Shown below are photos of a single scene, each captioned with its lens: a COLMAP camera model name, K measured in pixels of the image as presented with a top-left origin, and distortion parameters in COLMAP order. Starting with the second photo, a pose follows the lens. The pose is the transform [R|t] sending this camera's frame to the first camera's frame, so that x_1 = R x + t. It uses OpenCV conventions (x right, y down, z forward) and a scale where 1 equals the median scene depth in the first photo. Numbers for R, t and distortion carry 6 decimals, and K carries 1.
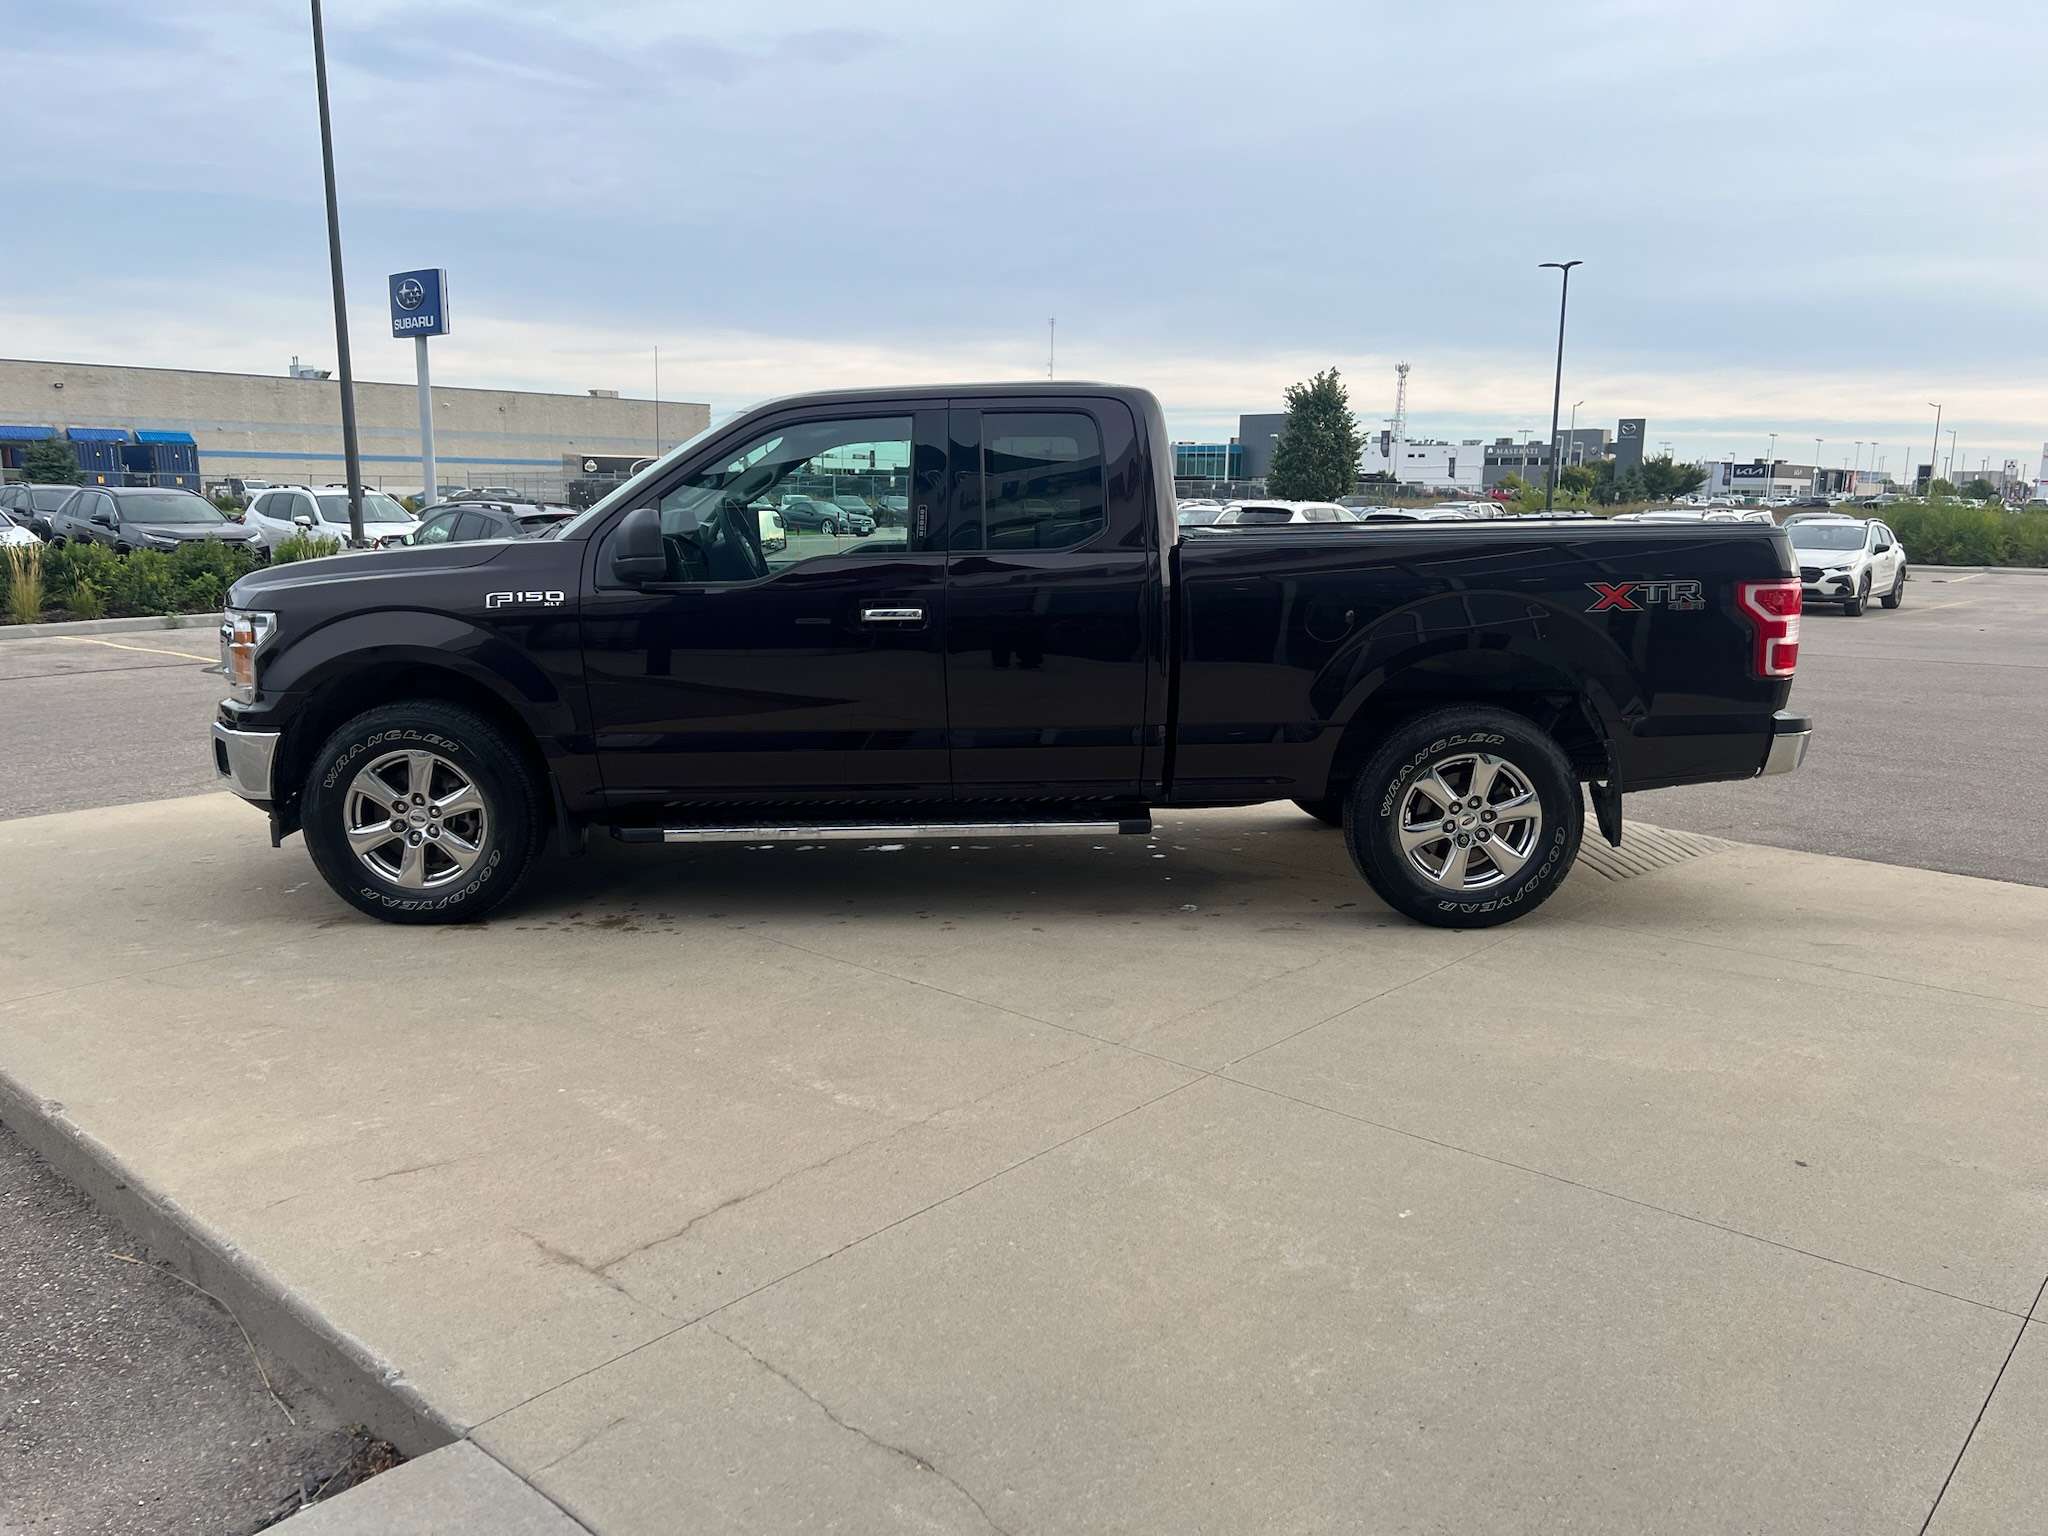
lens RADIAL K [[1546.4, 0, 1024.0], [0, 1546.4, 768.0], [0, 0, 1]] dist [0.009866, 0.000617]
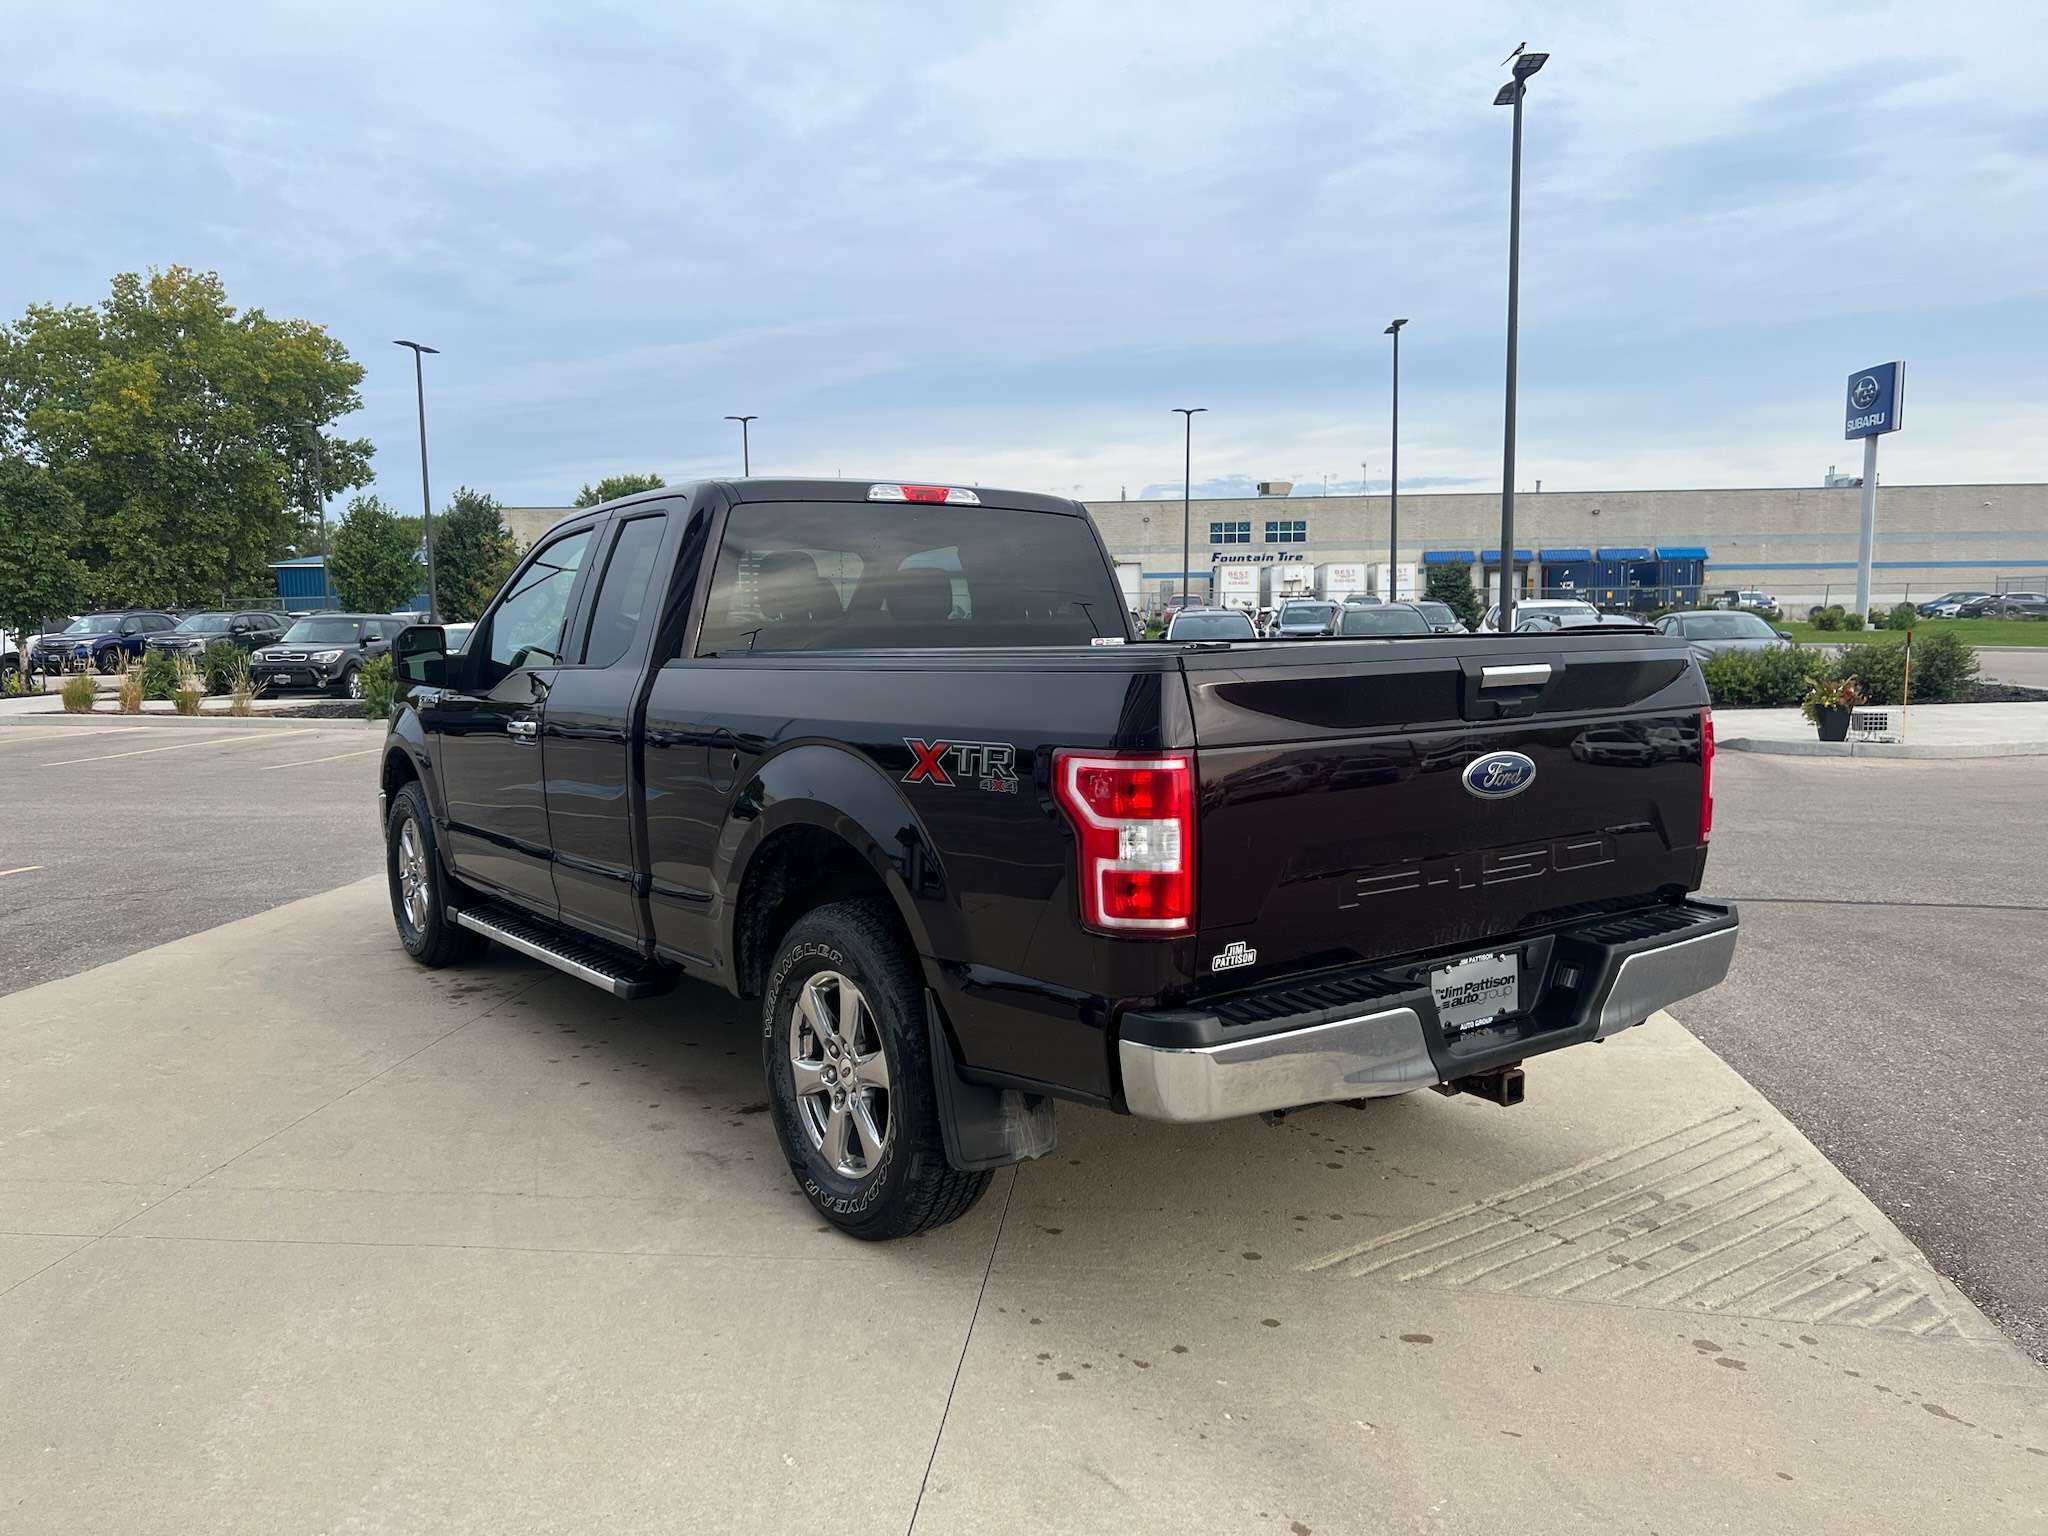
lens RADIAL K [[1546.4, 0, 1024.0], [0, 1546.4, 768.0], [0, 0, 1]] dist [0.009866, 0.000617]
pose [[0.585043, 0.069779, -0.807995, 0.083203], [-0.126200, 0.991988, -0.005709, -0.010076], [0.801123, 0.105309, 0.589162, 0.061635]]
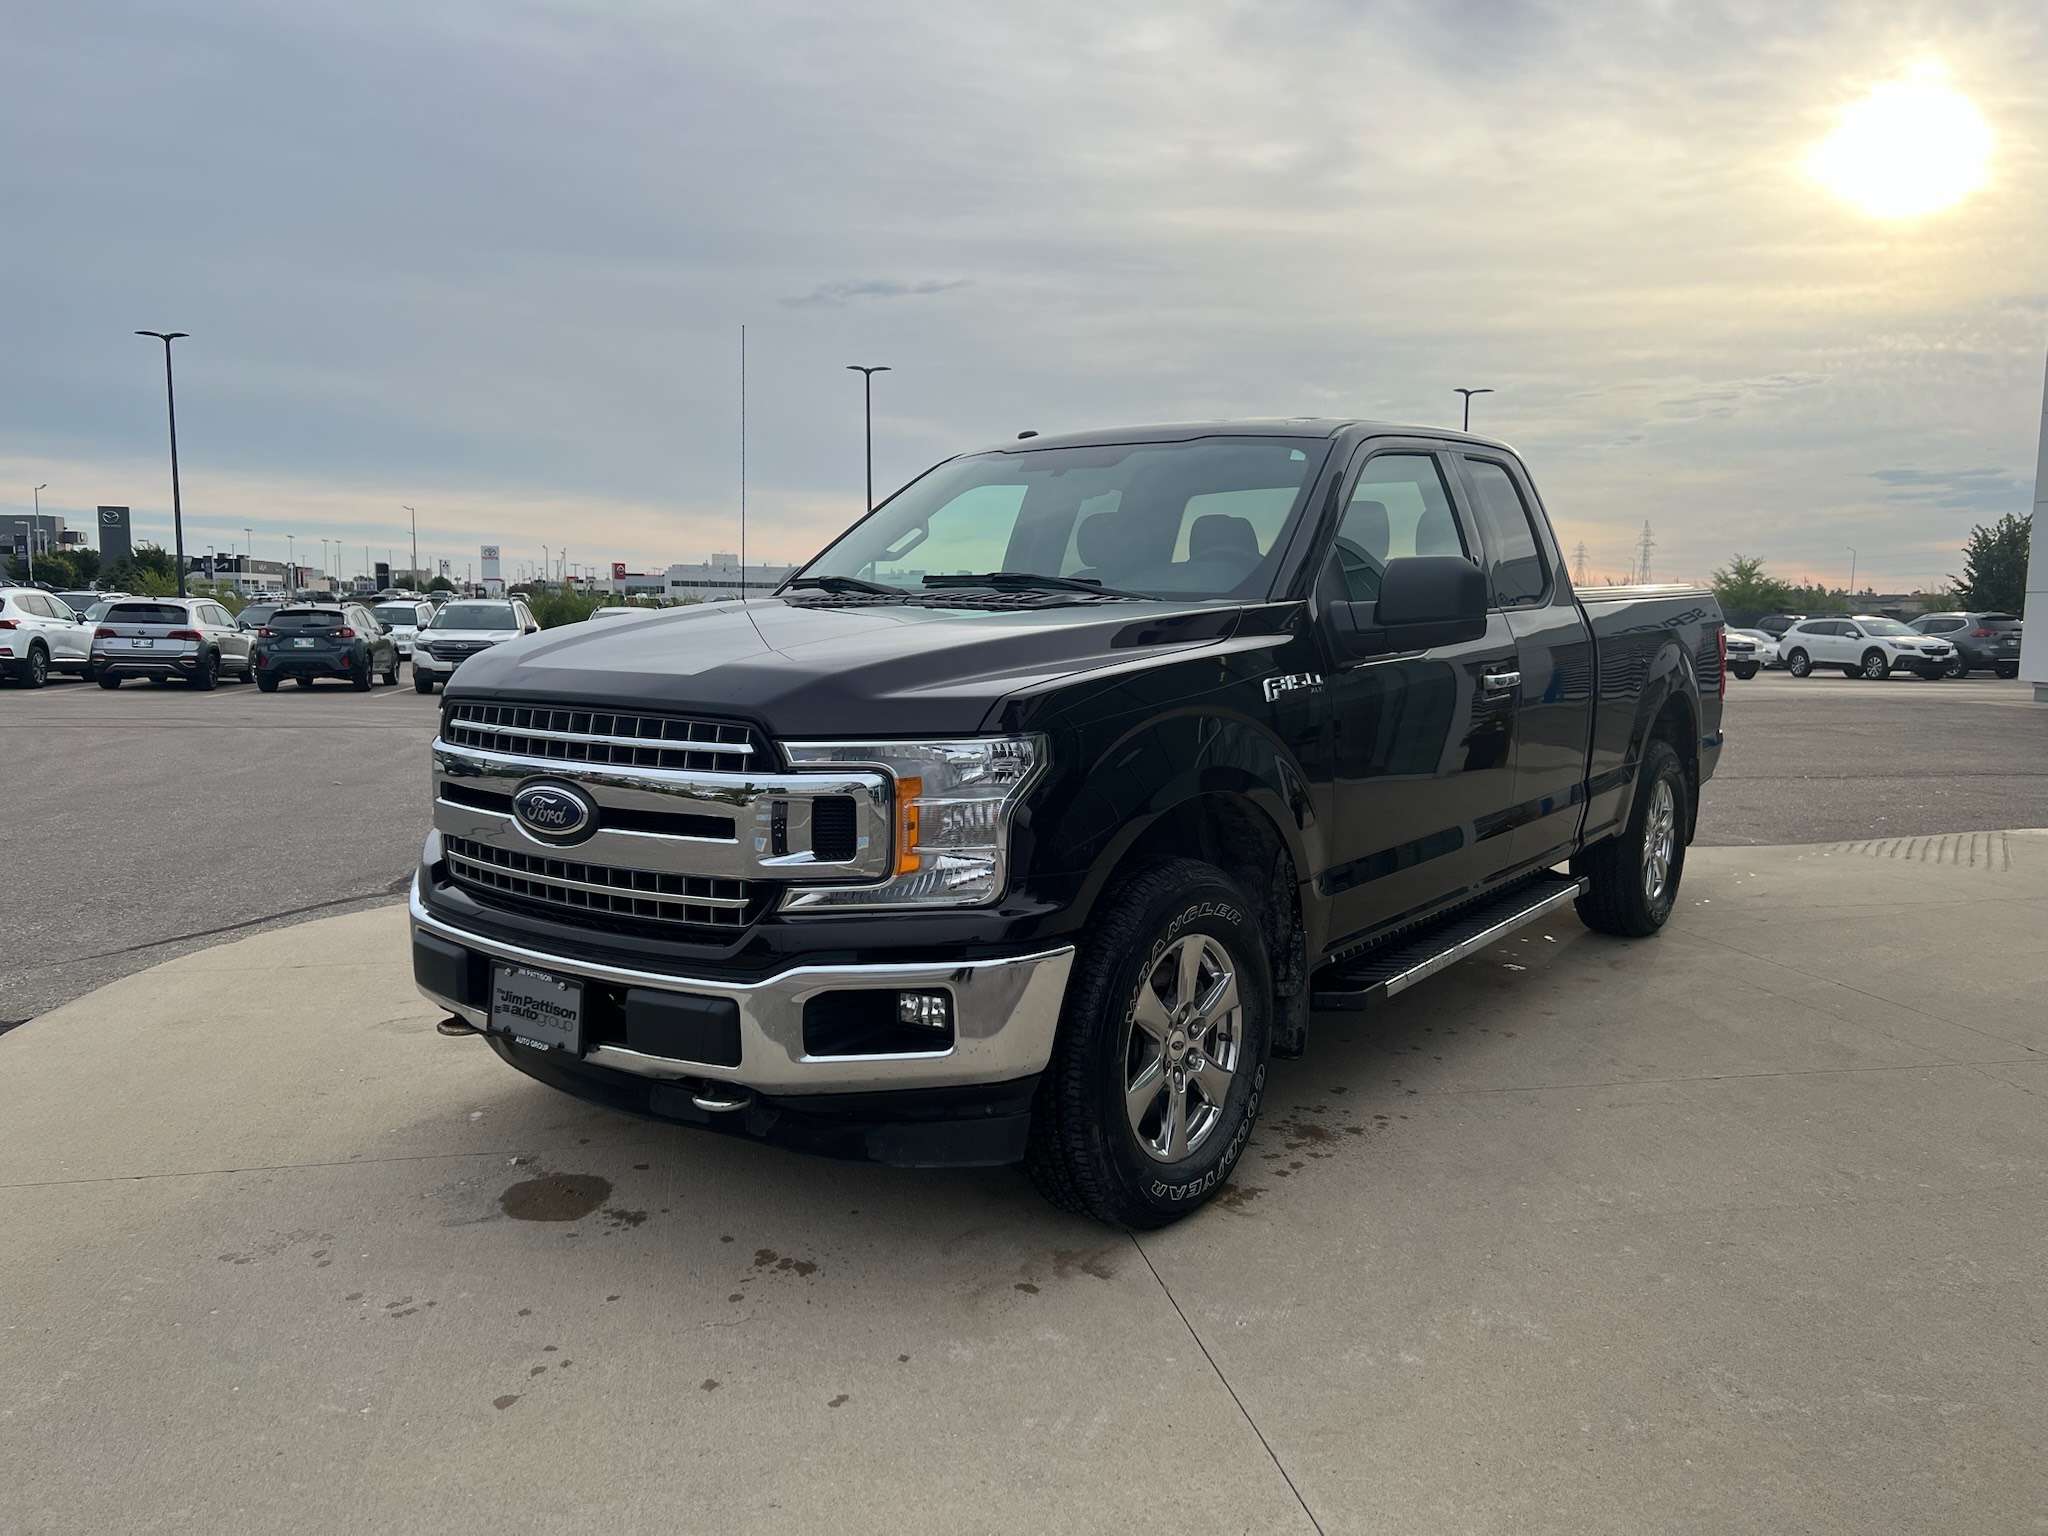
lens RADIAL K [[1546.4, 0, 1024.0], [0, 1546.4, 768.0], [0, 0, 1]] dist [0.009866, 0.000617]
pose [[0.604511, -0.084437, 0.792109, -0.086096], [0.131898, 0.991251, 0.005006, -0.008399], [-0.785602, 0.101451, 0.610359, 0.062615]]
